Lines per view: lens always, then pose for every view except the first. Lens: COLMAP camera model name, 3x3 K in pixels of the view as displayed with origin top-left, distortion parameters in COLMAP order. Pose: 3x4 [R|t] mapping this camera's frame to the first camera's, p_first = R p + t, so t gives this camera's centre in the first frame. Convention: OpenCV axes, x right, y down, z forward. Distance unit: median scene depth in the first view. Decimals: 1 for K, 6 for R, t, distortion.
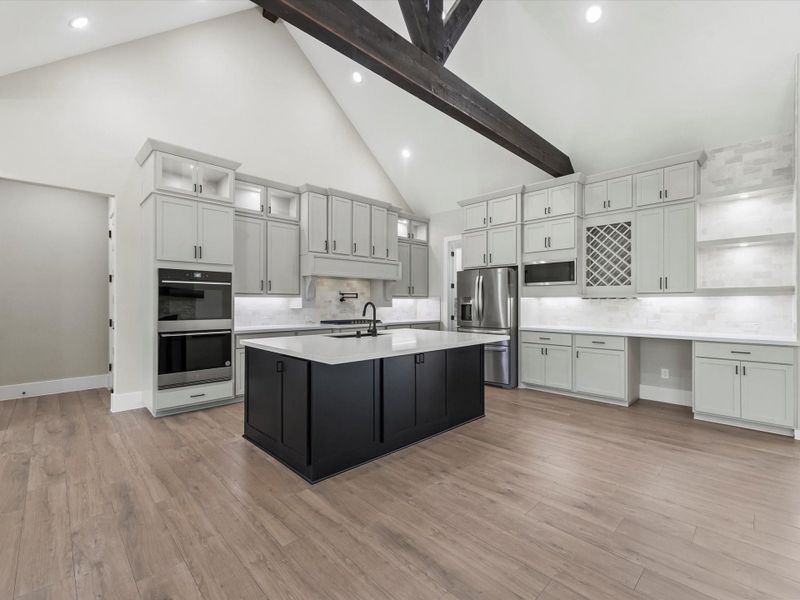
lens RADIAL K [[367.2, 0, 405.1], [0, 367.2, 304.8], [0, 0, 1]] dist [0.005530, -0.000951]
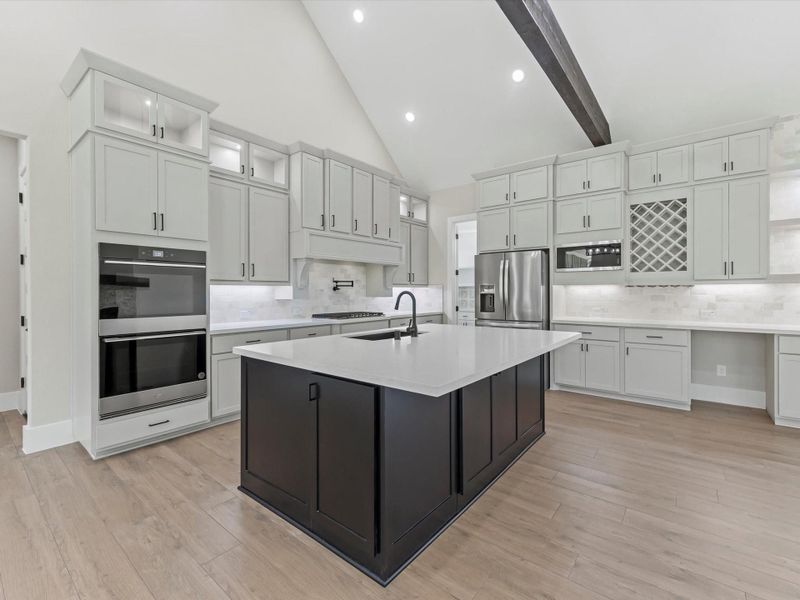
lens RADIAL K [[367.2, 0, 403.3], [0, 367.2, 294.8], [0, 0, 1]] dist [0.005530, -0.000951]
pose [[0.992509, -0.004464, 0.122090, -0.170934], [0.004145, 0.999987, 0.002867, -0.001680], [-0.122101, -0.002339, 0.992515, 0.222457]]
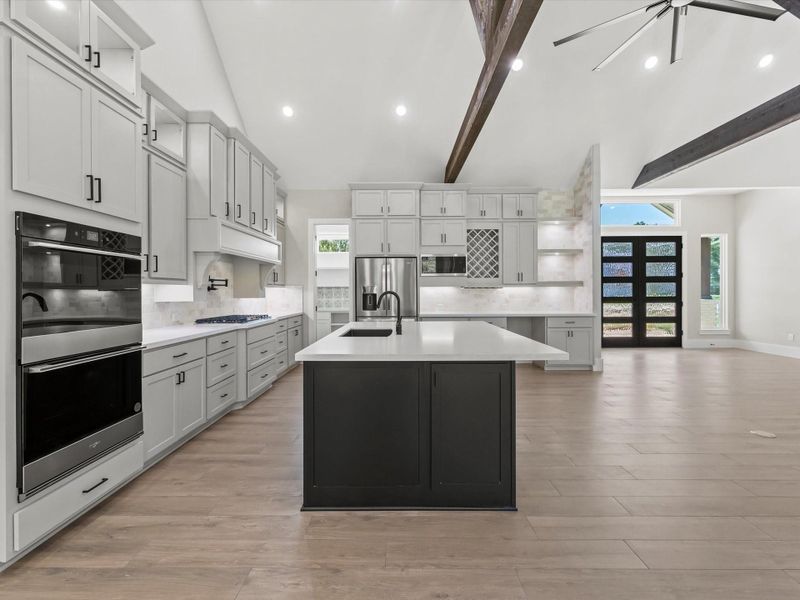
lens RADIAL K [[367.2, 0, 403.2], [0, 367.2, 292.8], [0, 0, 1]] dist [0.005530, -0.000951]
pose [[0.695265, -0.005726, 0.718730, -0.593279], [0.008234, 0.999966, 0.000002, -0.002927], [-0.718706, 0.005916, 0.695289, 0.349563]]
